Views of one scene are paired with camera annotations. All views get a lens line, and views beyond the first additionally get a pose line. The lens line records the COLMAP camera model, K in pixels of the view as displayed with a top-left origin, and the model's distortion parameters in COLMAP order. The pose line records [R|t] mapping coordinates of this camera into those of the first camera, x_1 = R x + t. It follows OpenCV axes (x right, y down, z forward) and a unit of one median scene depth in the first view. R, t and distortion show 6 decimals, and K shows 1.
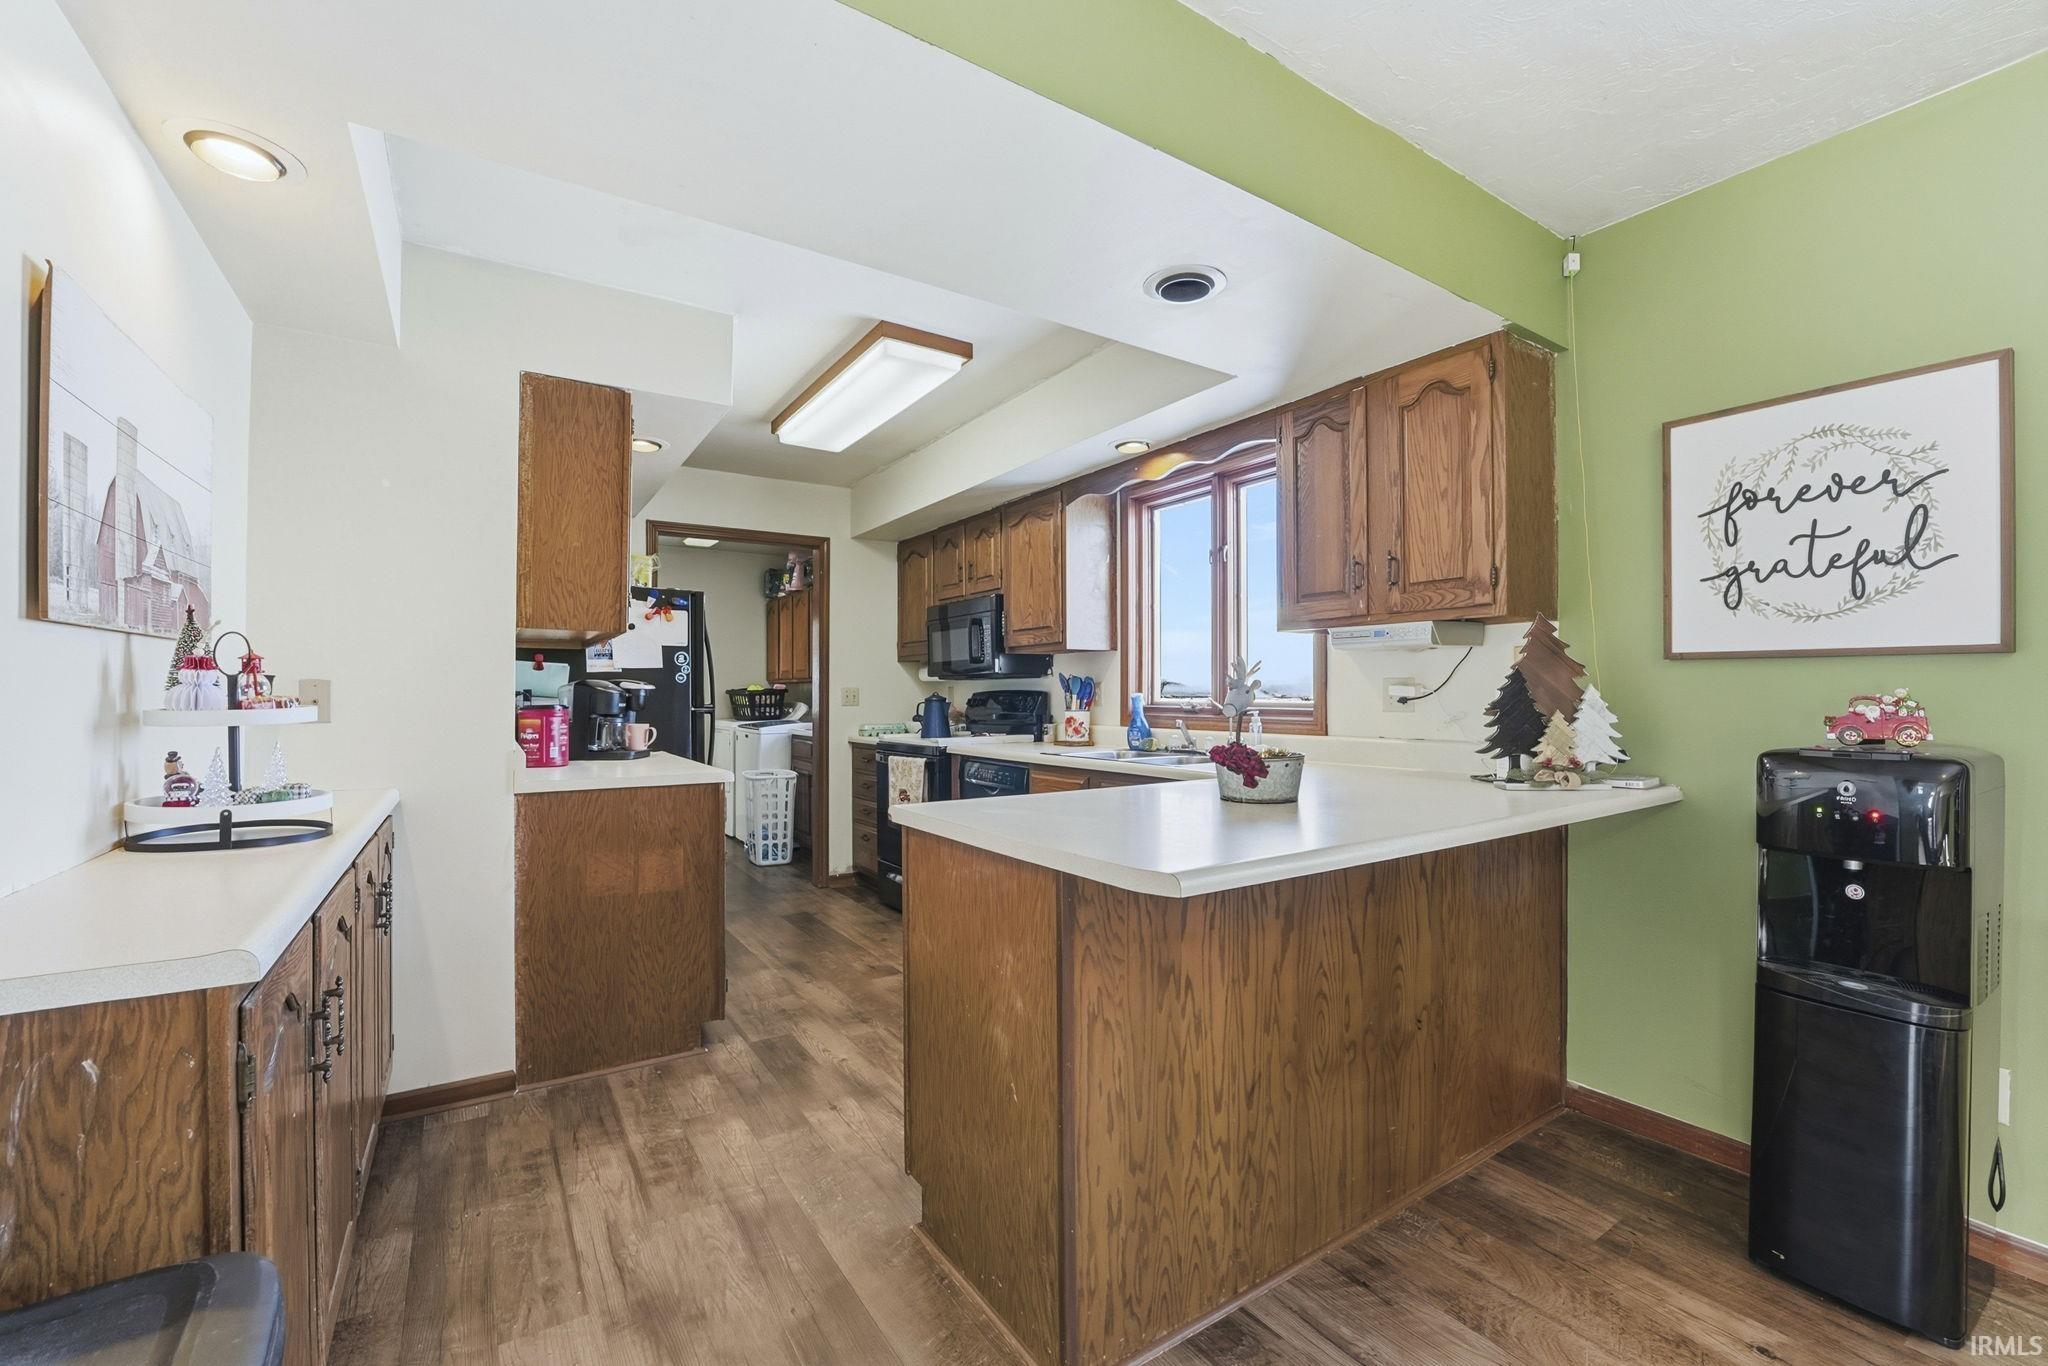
lens RADIAL K [[857.5, 0, 1034.5], [0, 857.5, 688.3], [0, 0, 1]] dist [-0.015739, 0.001891]
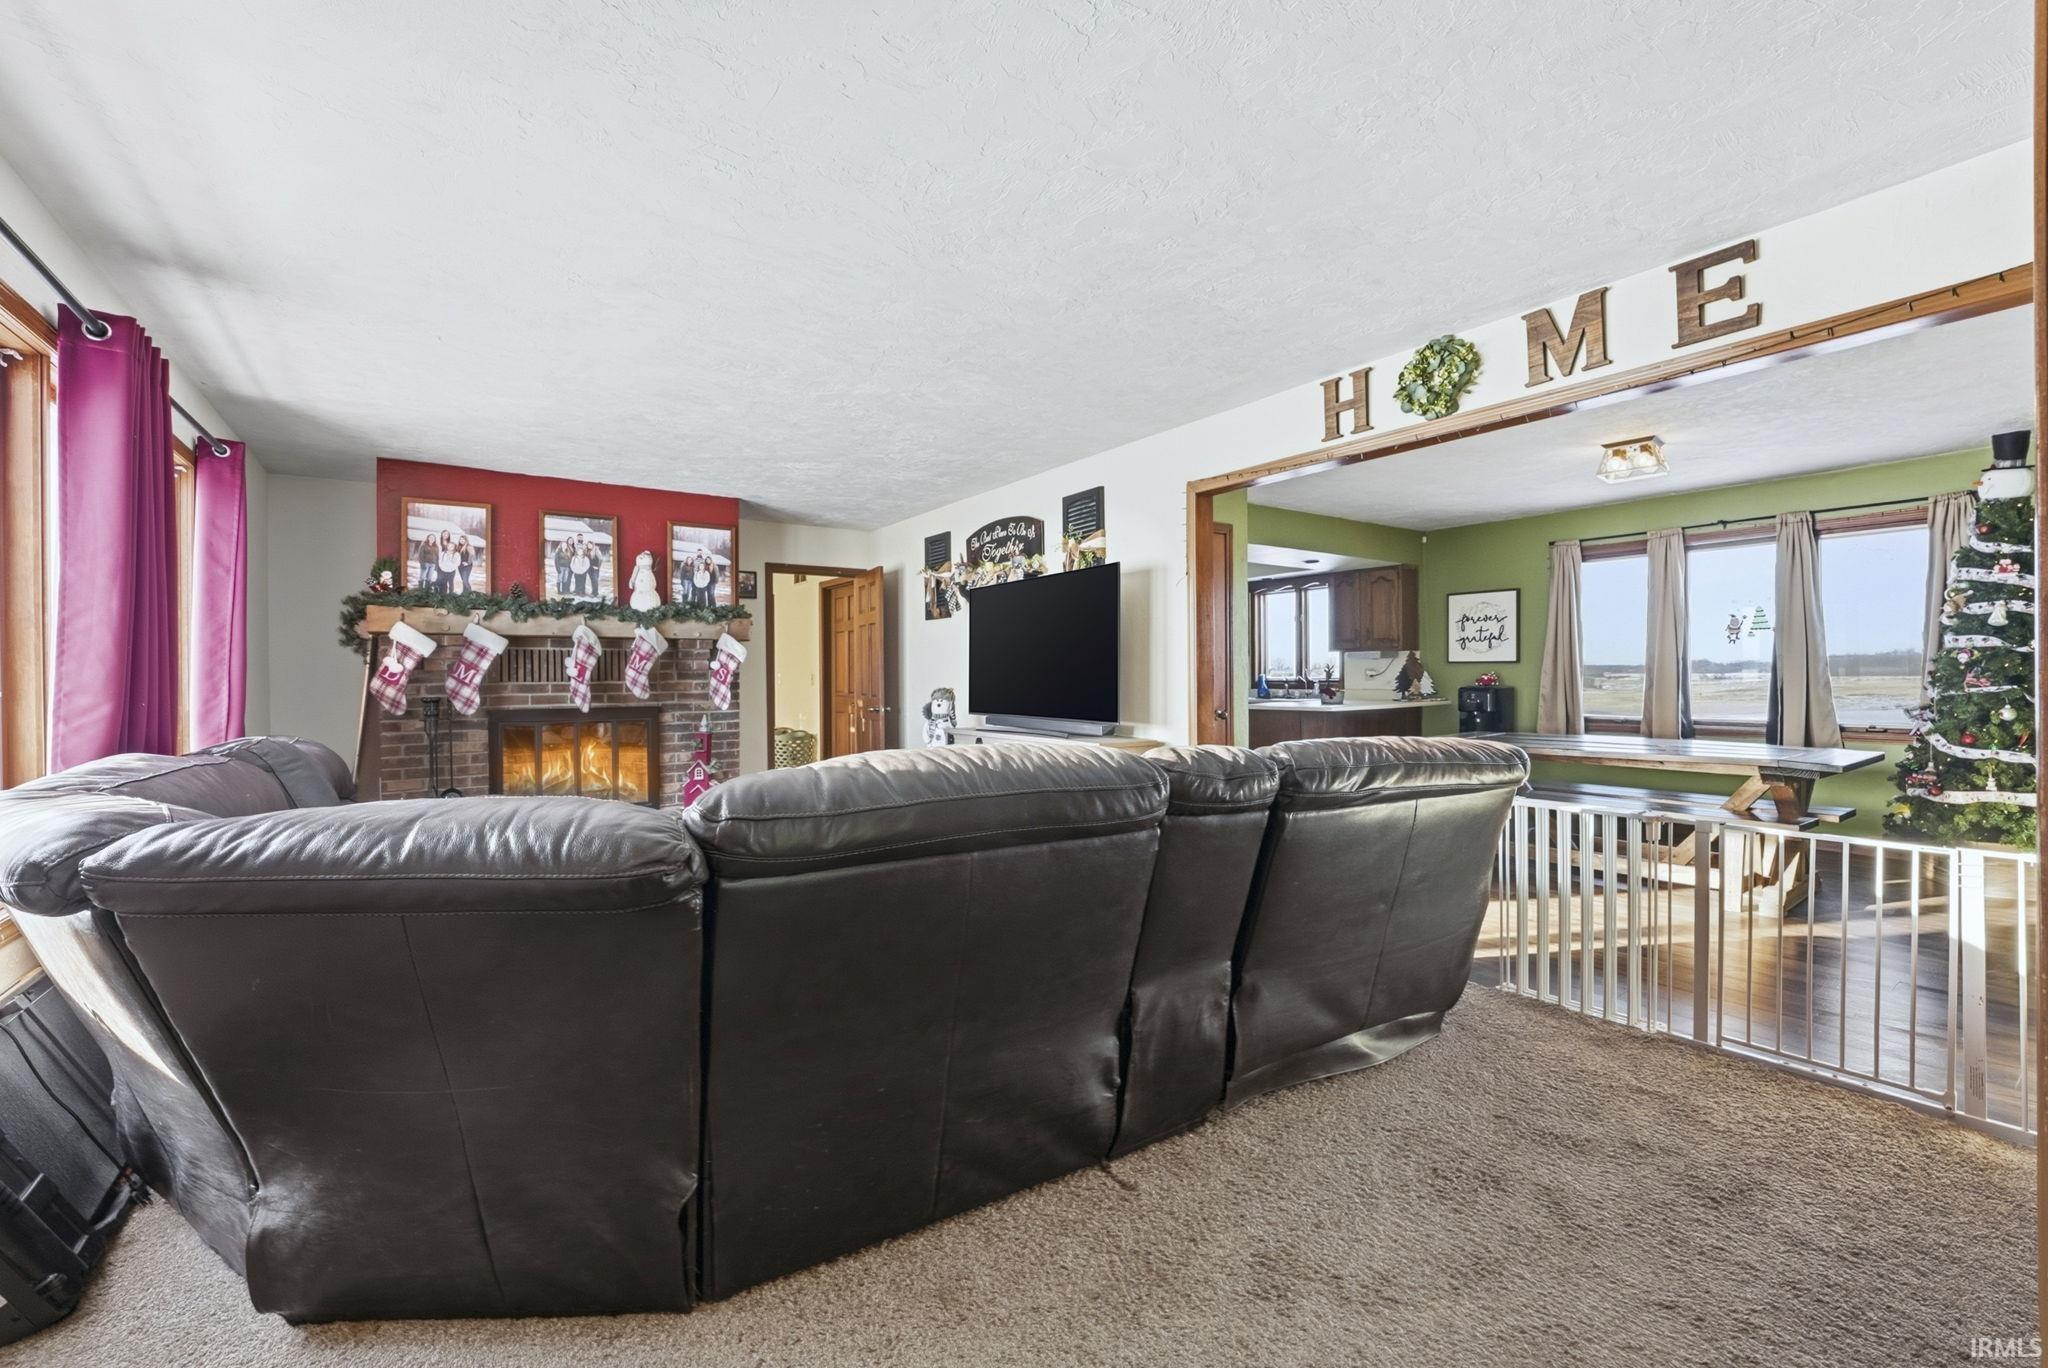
lens RADIAL K [[857.5, 0, 1037.6], [0, 857.5, 679.2], [0, 0, 1]] dist [-0.015739, 0.001891]
pose [[0.999419, -0.003907, 0.033858, -0.900657], [0.003596, 0.999951, 0.009227, -0.007234], [-0.033893, -0.009100, 0.999384, -2.098540]]
